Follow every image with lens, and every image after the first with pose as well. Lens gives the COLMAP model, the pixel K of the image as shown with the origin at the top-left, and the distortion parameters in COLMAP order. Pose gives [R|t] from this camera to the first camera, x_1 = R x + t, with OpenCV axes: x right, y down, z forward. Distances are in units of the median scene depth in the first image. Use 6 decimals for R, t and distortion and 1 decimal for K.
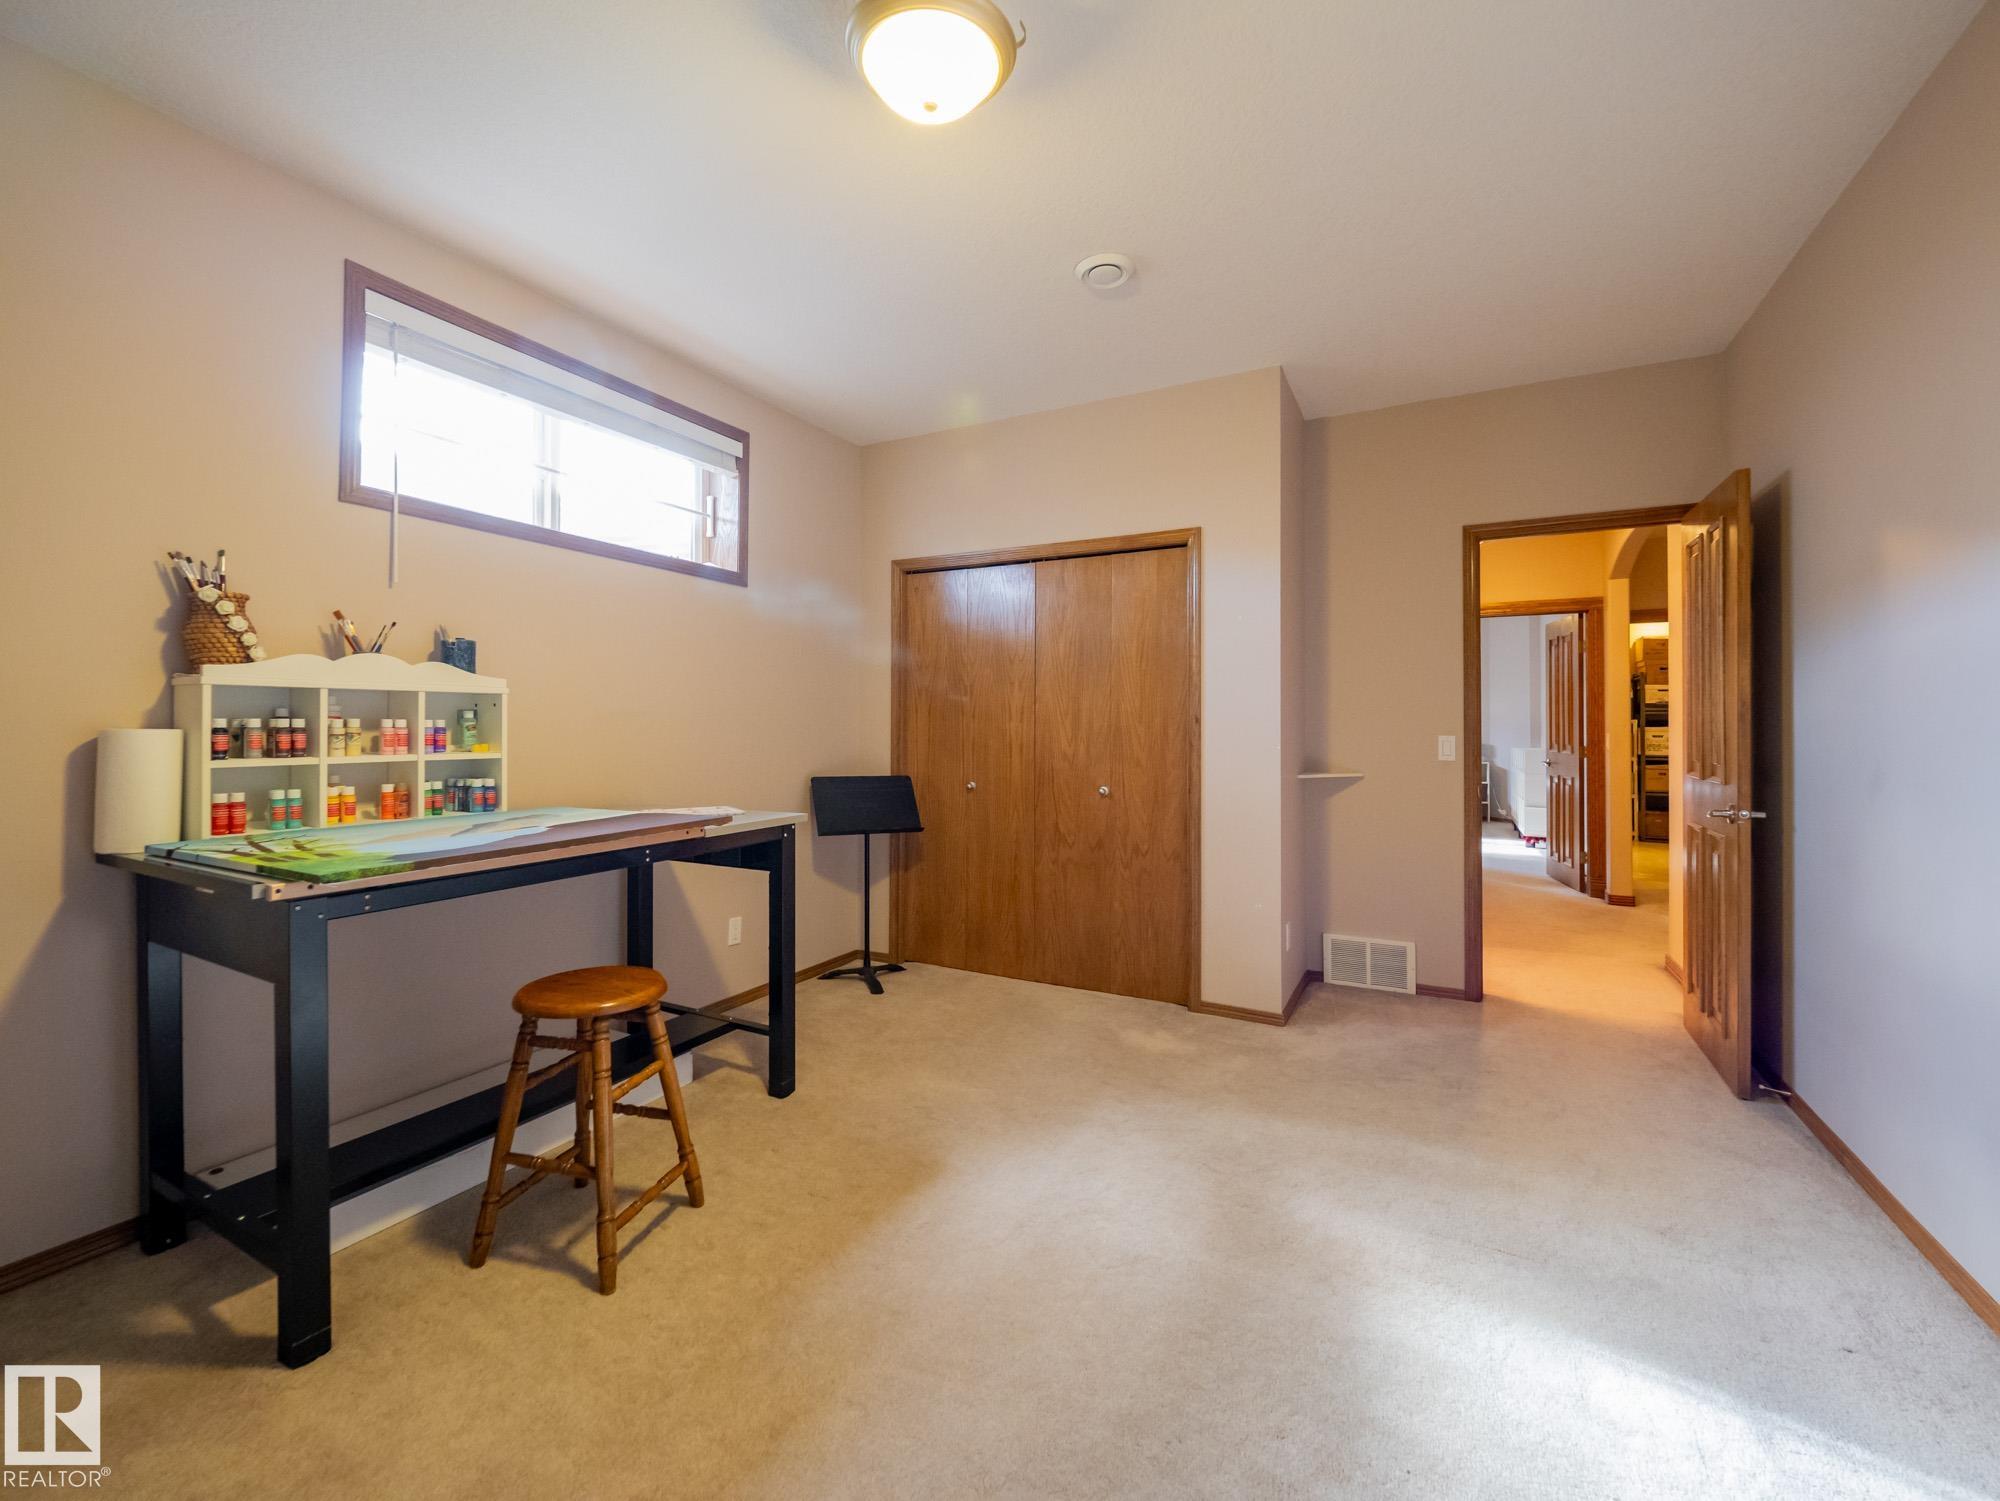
lens RADIAL K [[818.9, 0, 1002.7], [0, 818.9, 713.1], [0, 0, 1]] dist [0.001288, -0.000011]
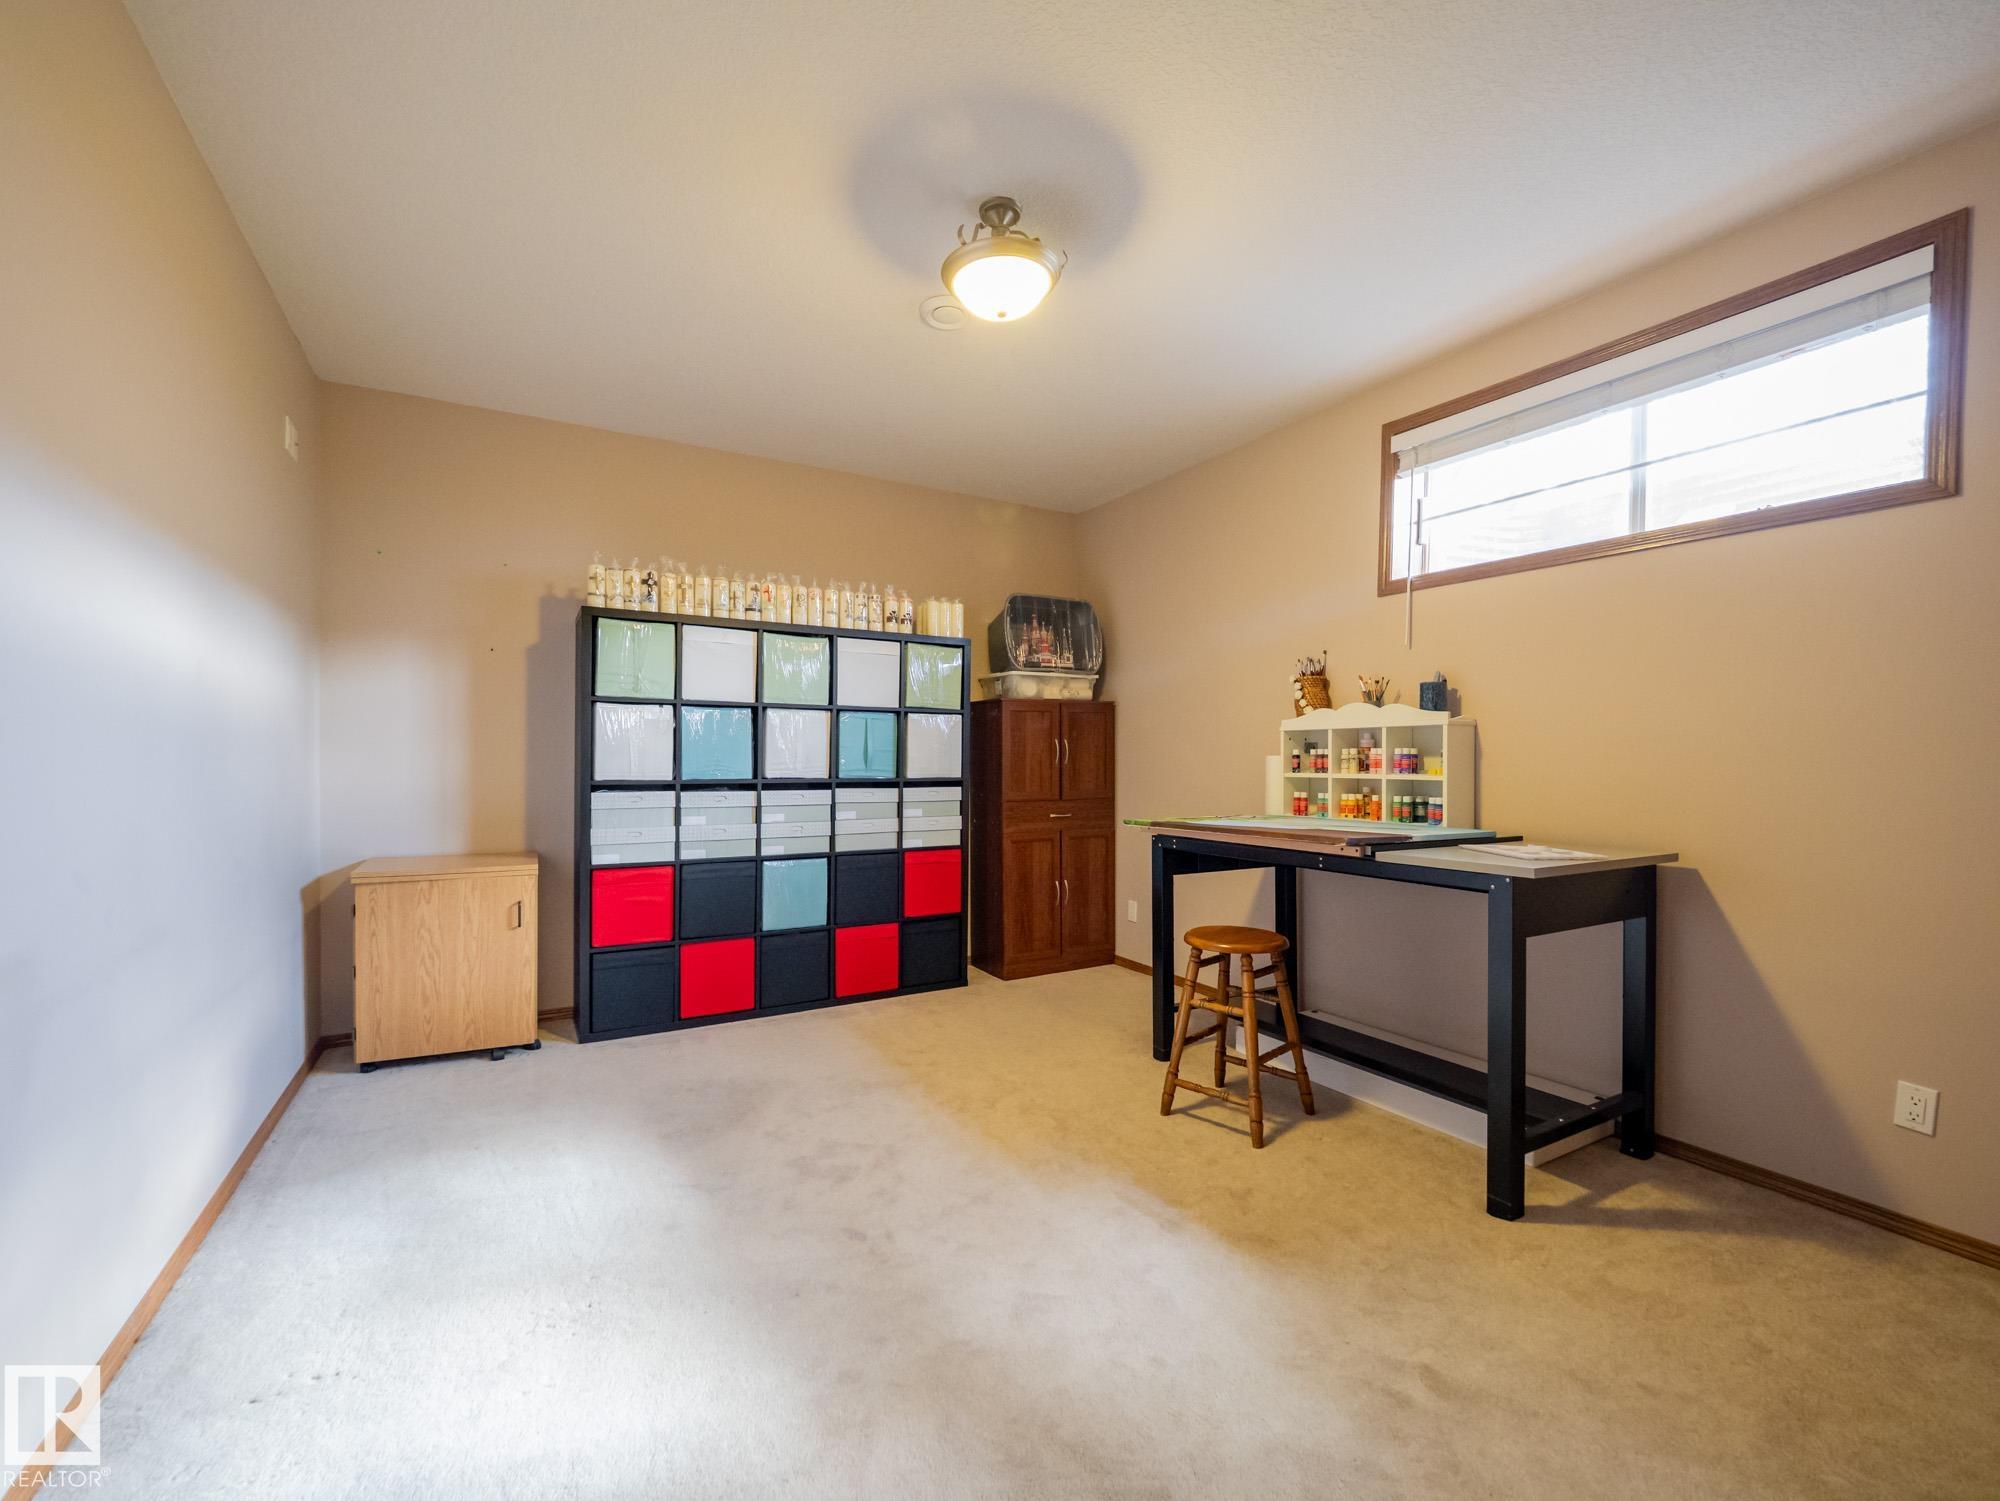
lens RADIAL K [[836.6, 0, 1000.0], [0, 836.6, 750.5], [0, 0, 1]] dist [0.004023, 0.000096]
pose [[-0.508737, -0.010911, -0.860853, 0.786829], [0.010755, 0.999761, -0.019027, 0.031375], [0.860855, -0.018938, -0.508499, 1.168419]]
